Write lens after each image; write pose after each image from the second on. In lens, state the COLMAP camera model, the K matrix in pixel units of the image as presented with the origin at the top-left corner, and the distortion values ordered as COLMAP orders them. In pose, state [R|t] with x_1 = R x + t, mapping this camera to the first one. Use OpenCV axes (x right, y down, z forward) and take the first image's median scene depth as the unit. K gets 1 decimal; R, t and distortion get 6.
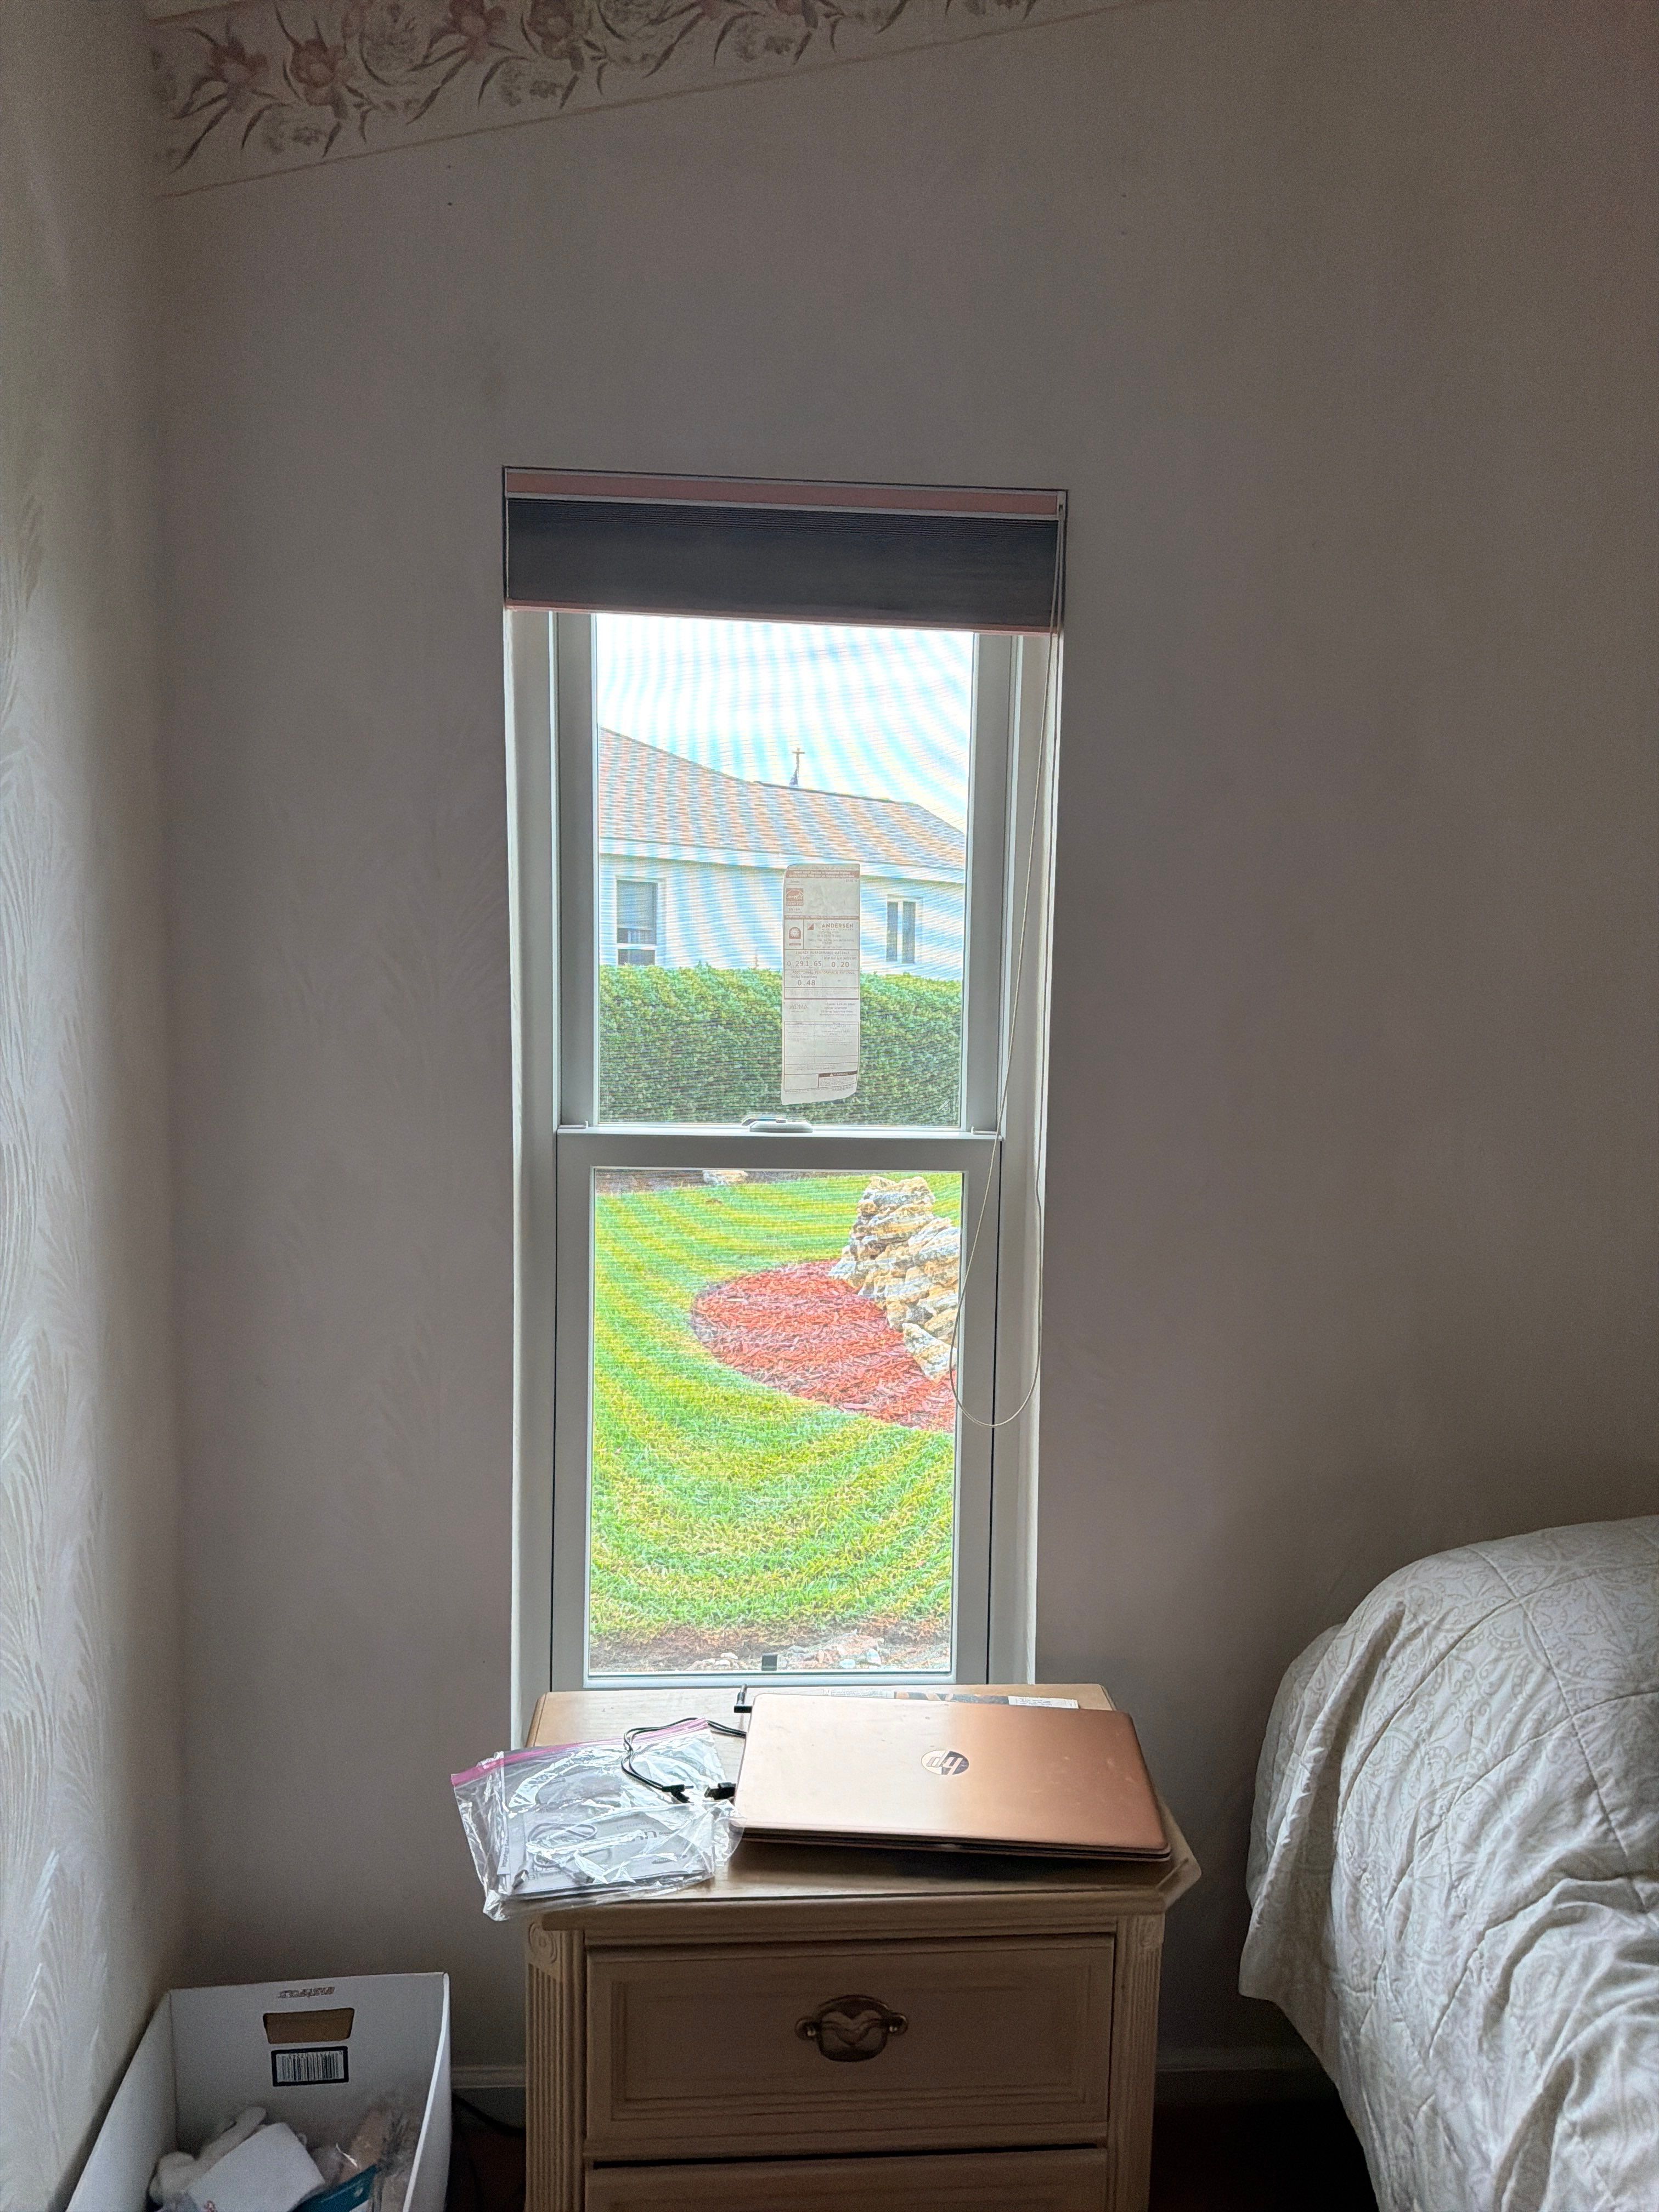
lens RADIAL K [[1554.1, 0, 872.4], [0, 1554.1, 1113.4], [0, 0, 1]] dist [0.148673, 0.407127]
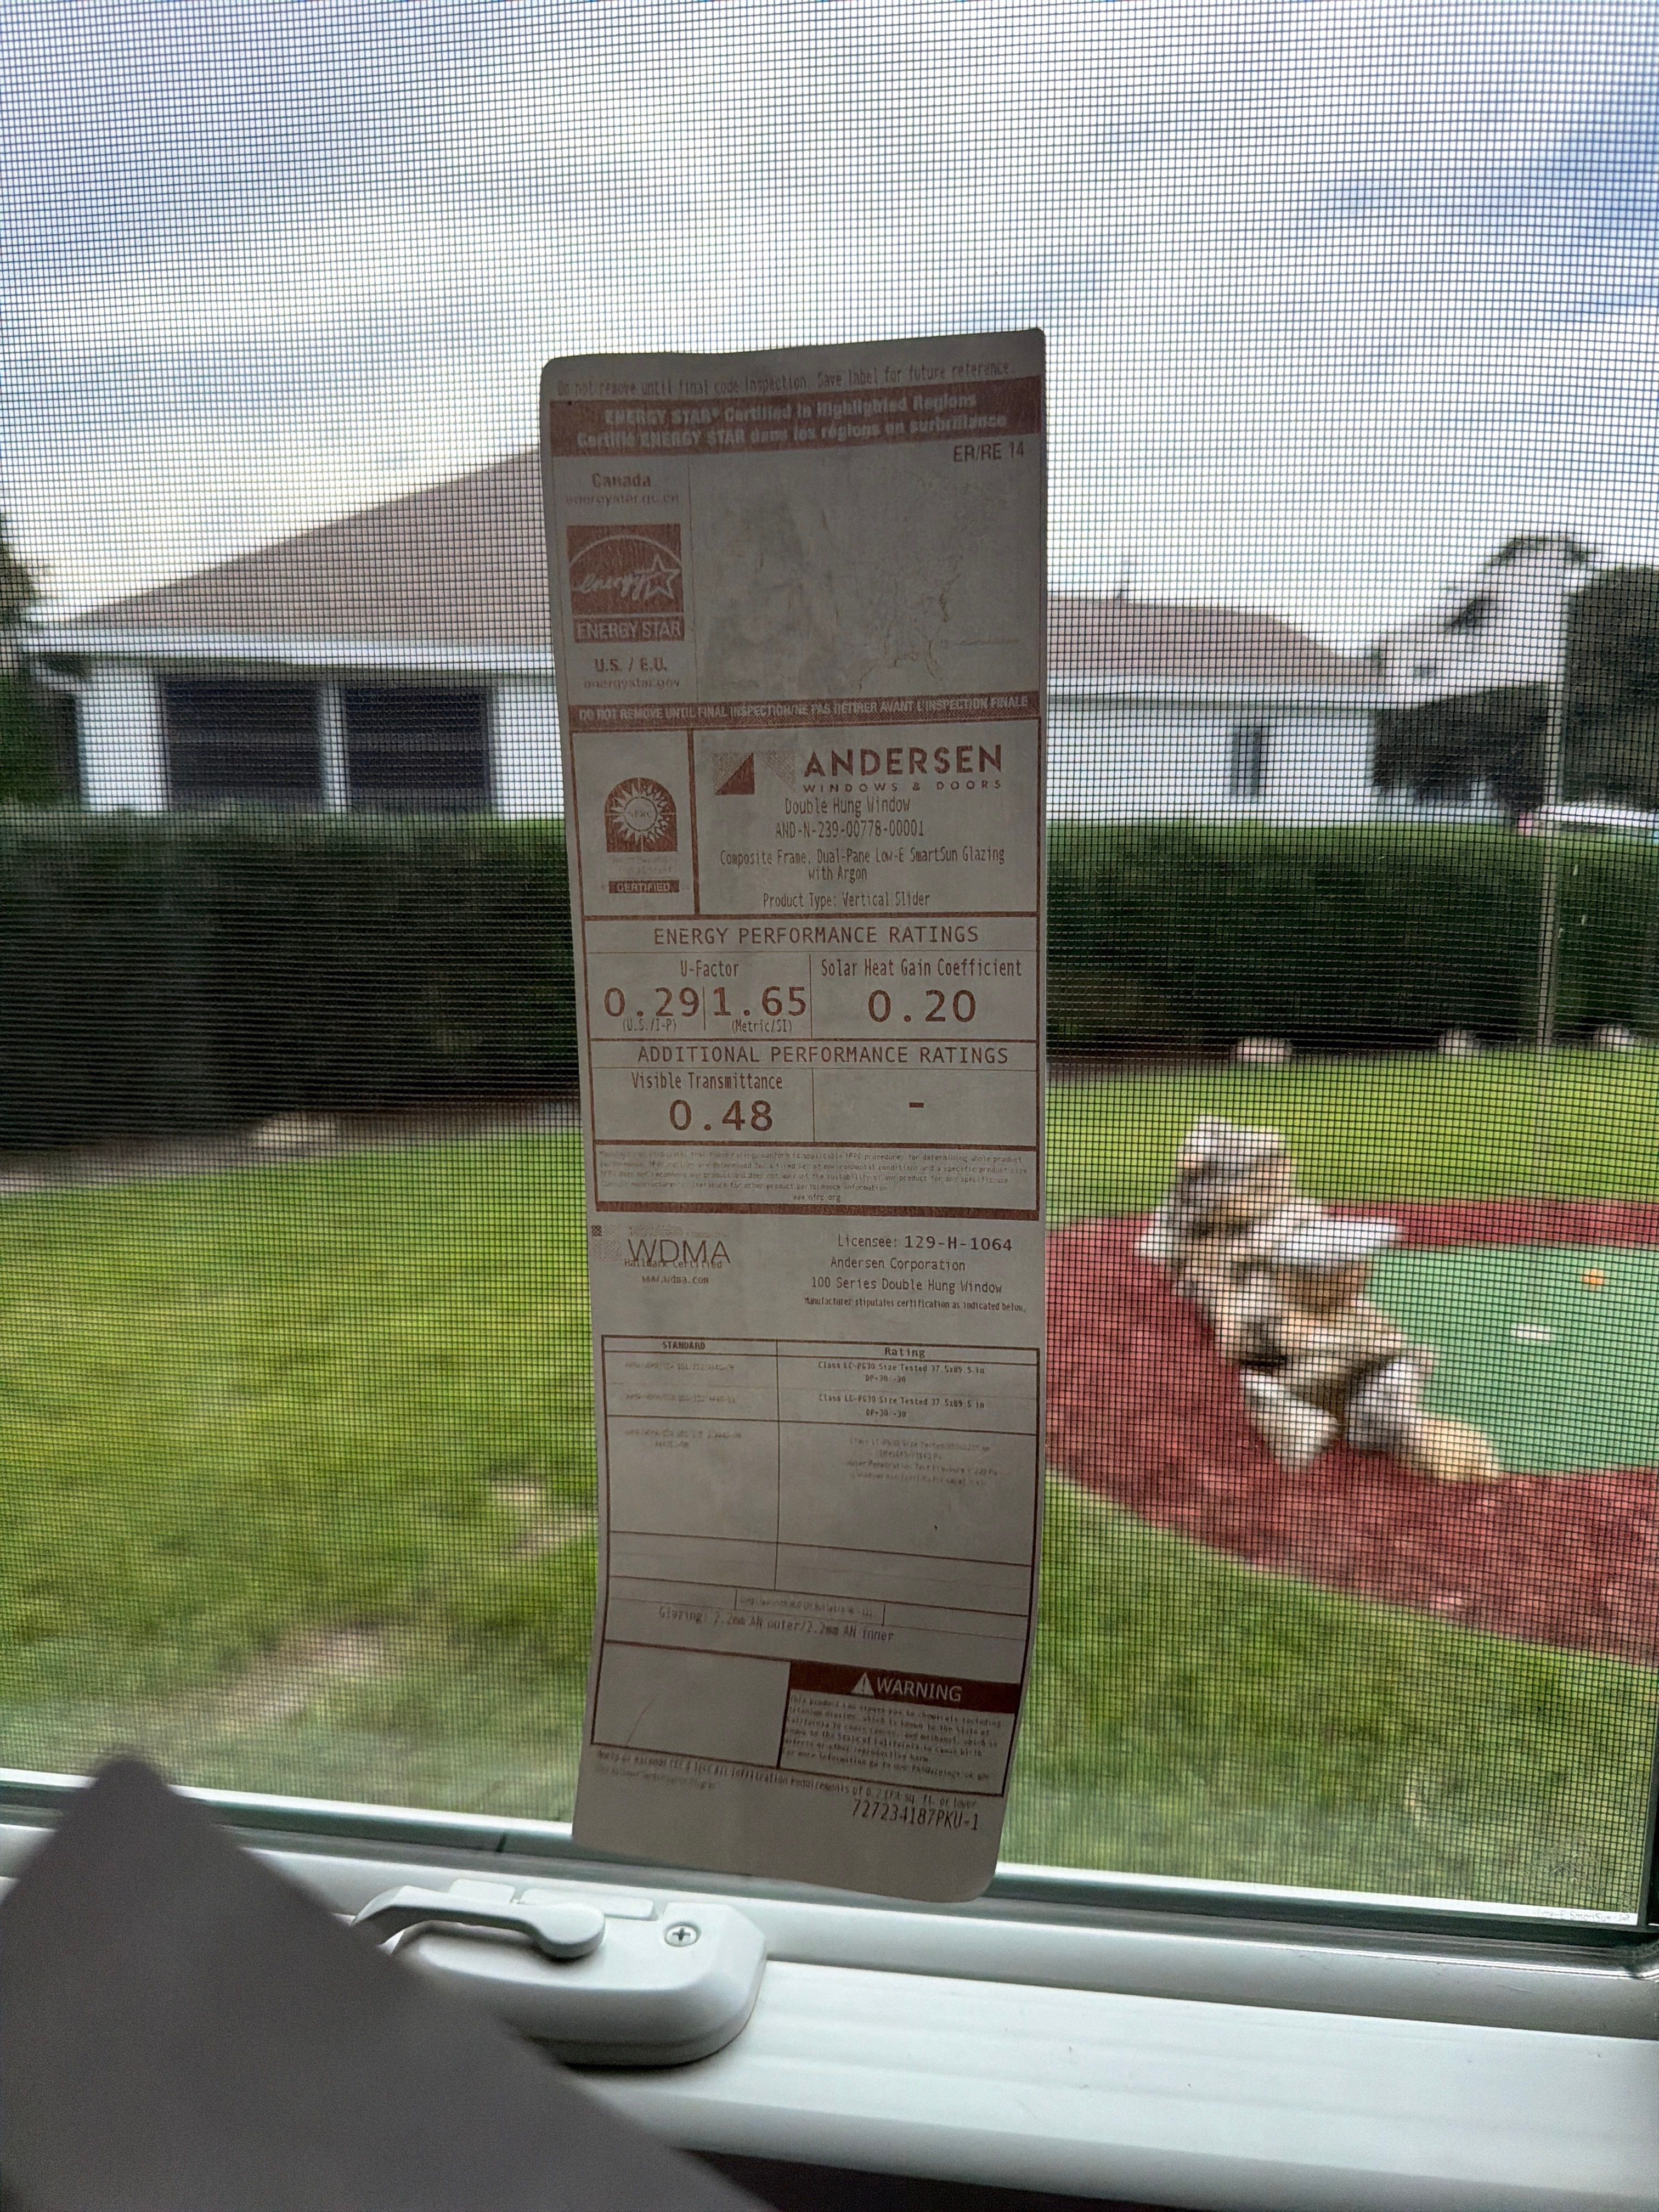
lens RADIAL K [[1612.2, 0, 829.5], [0, 1612.2, 1106.0], [0, 0, 1]] dist [0.120023, -0.288200]
pose [[0.974119, 0.014089, -0.225598, 0.003116], [0.005833, 0.996157, 0.087395, -0.039151], [0.225962, -0.086449, 0.970293, 0.327069]]
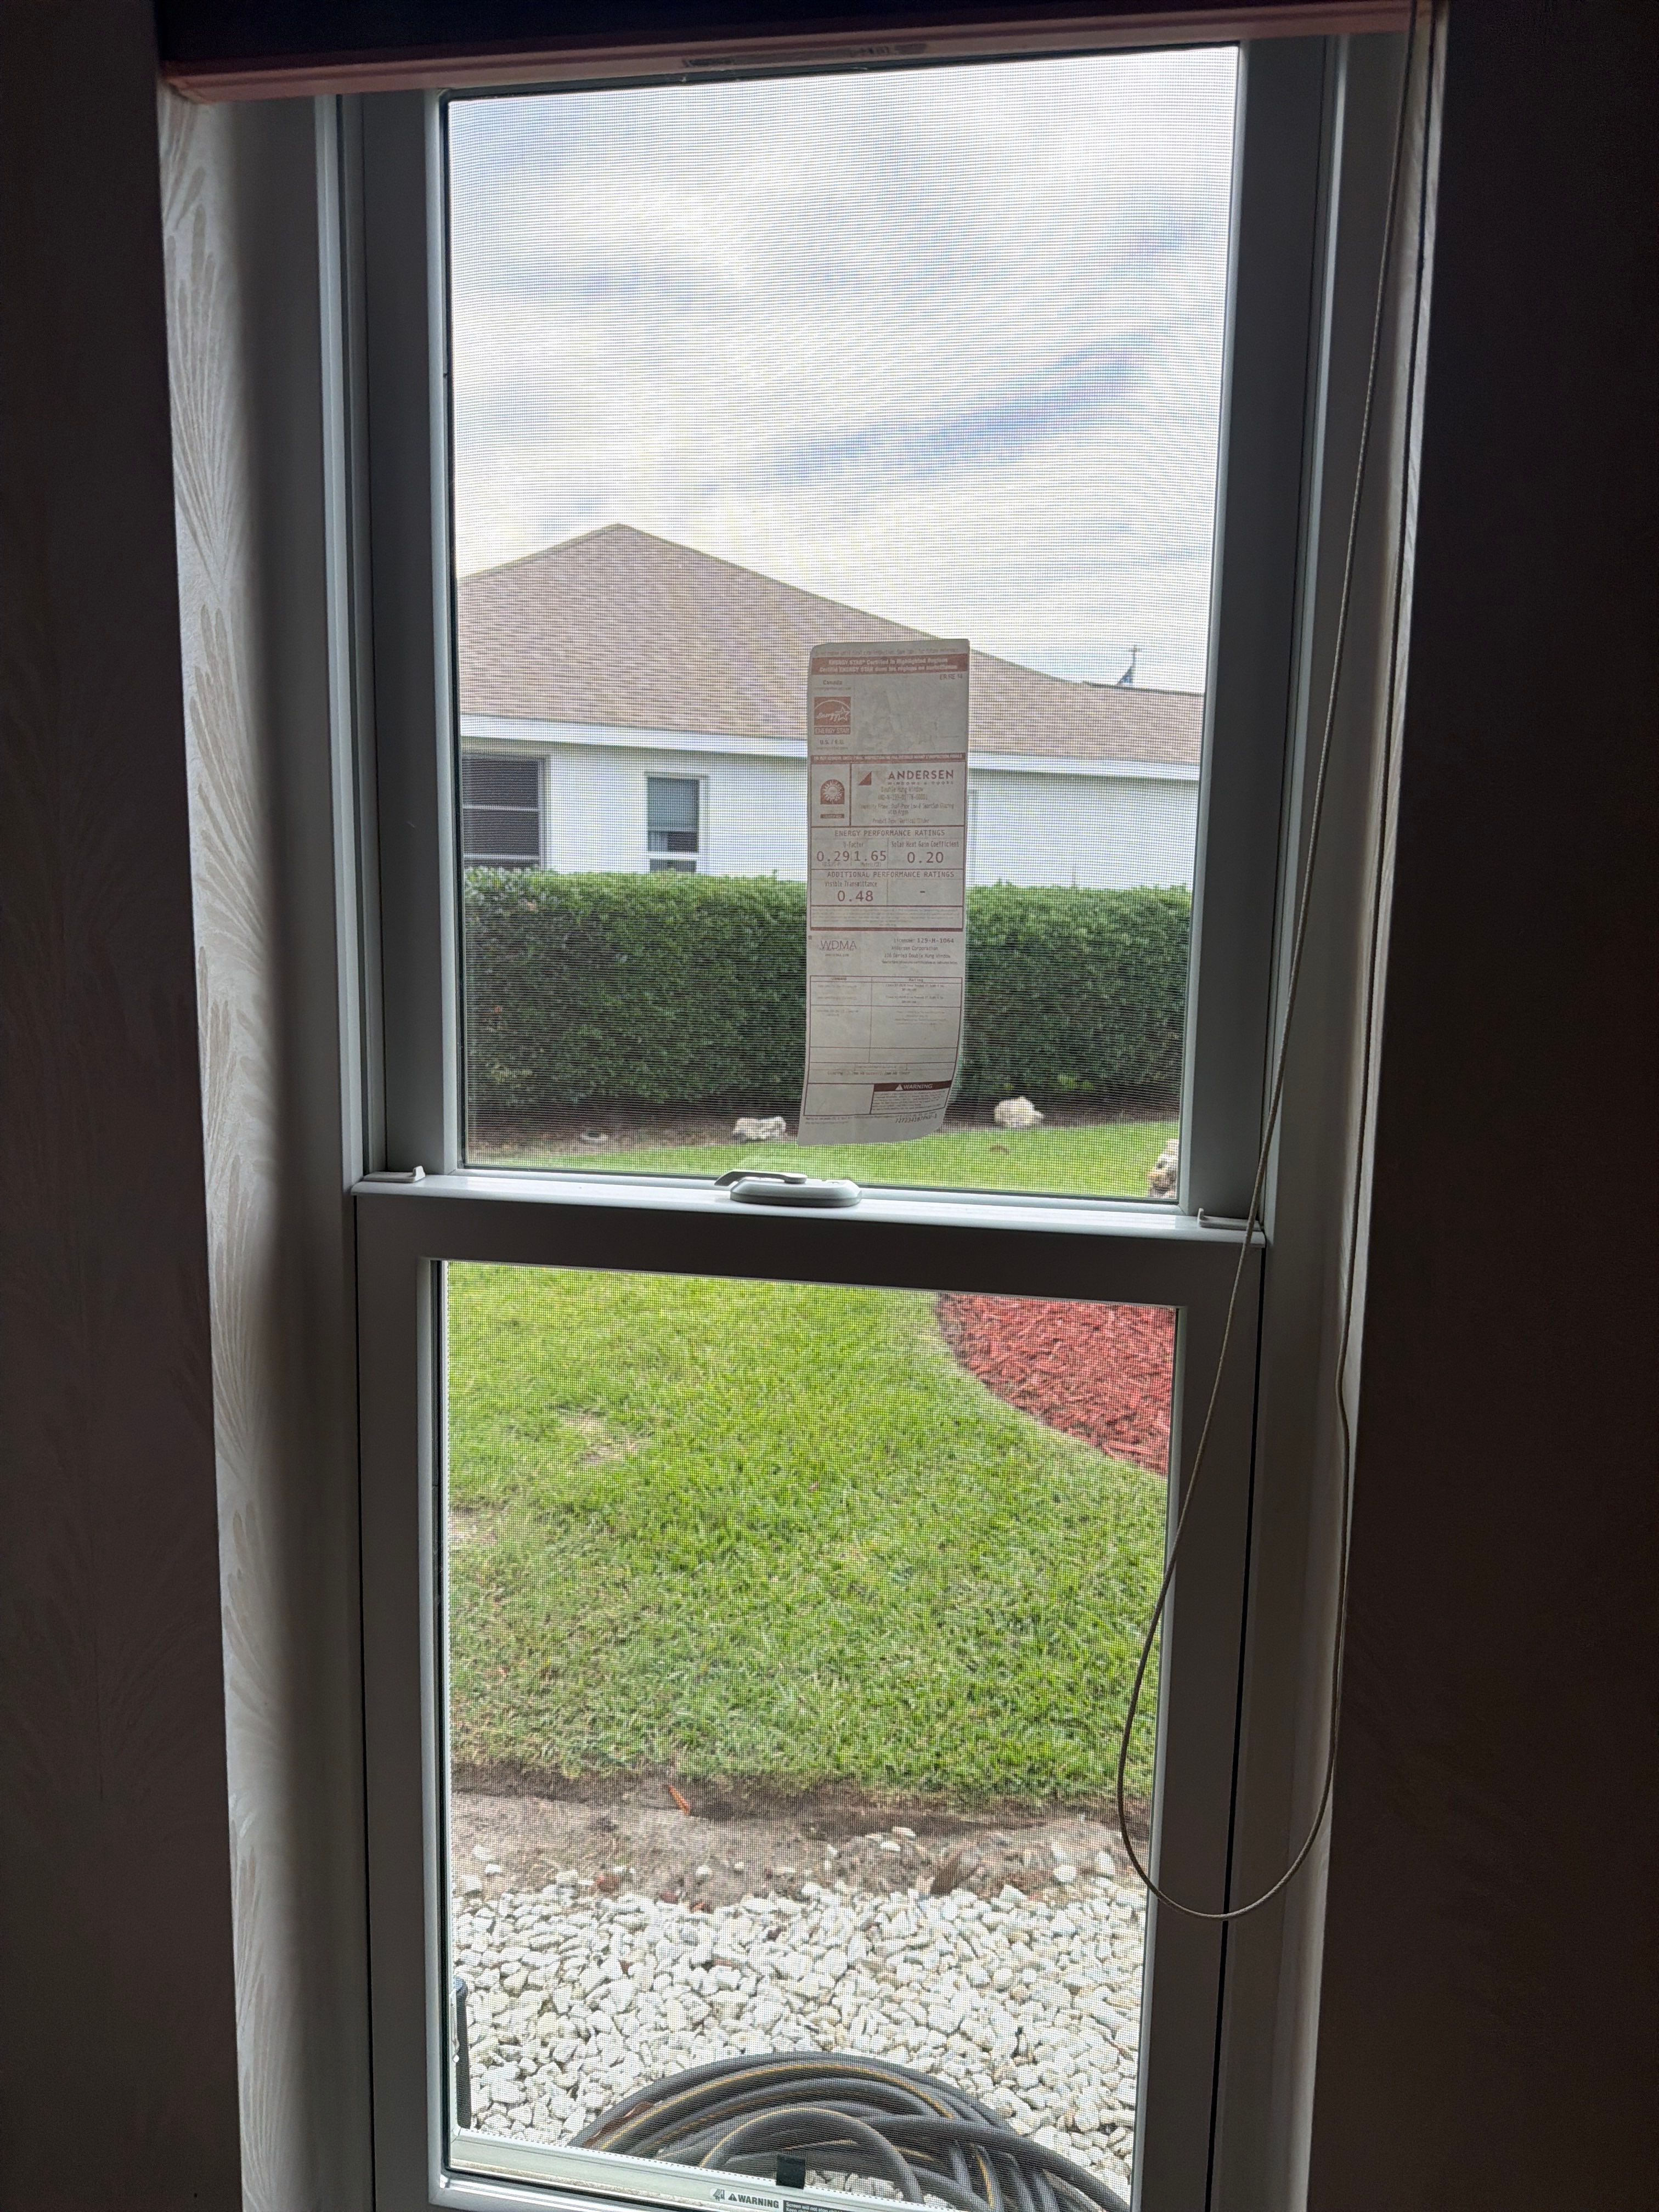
lens RADIAL K [[1570.3, 0, 816.5], [0, 1570.3, 1097.0], [0, 0, 1]] dist [0.145492, -0.184113]
pose [[0.970019, 0.030239, -0.241141, 0.026002], [-0.020848, 0.998925, 0.041402, -0.016129], [0.242134, -0.035133, 0.969607, 0.202854]]
